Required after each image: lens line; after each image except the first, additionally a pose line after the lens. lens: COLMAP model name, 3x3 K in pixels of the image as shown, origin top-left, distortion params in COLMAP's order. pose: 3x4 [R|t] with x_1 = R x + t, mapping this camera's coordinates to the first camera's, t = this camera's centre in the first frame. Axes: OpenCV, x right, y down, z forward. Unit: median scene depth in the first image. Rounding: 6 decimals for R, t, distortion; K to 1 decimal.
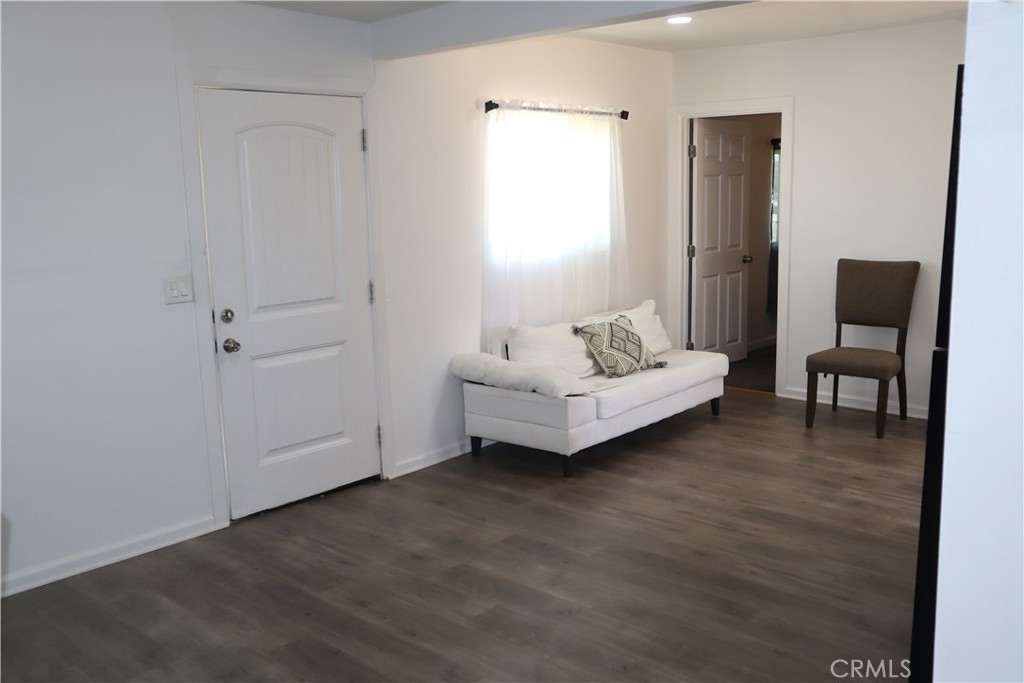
lens RADIAL K [[906.3, 0, 512.0], [0, 906.3, 341.0], [0, 0, 1]] dist [-0.045966, 0.052274]
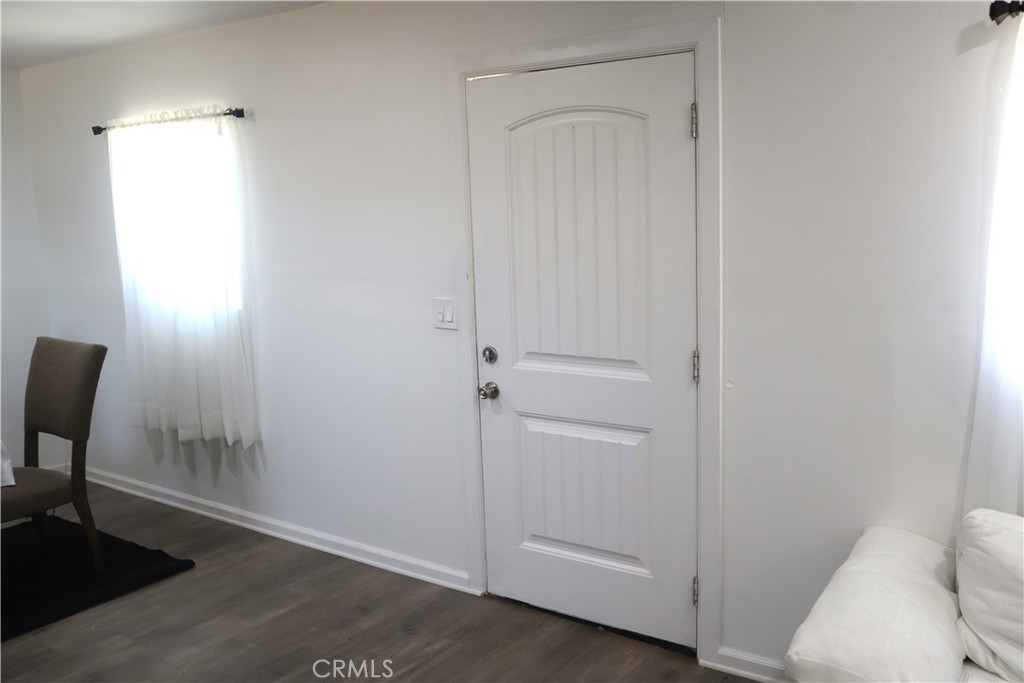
lens RADIAL K [[906.3, 0, 512.2], [0, 906.3, 343.9], [0, 0, 1]] dist [-0.045966, 0.052274]
pose [[0.132062, 0.177092, -0.975294, 0.478250], [-0.139680, 0.977418, 0.158564, -0.166631], [0.981351, 0.115288, 0.153816, 0.865773]]
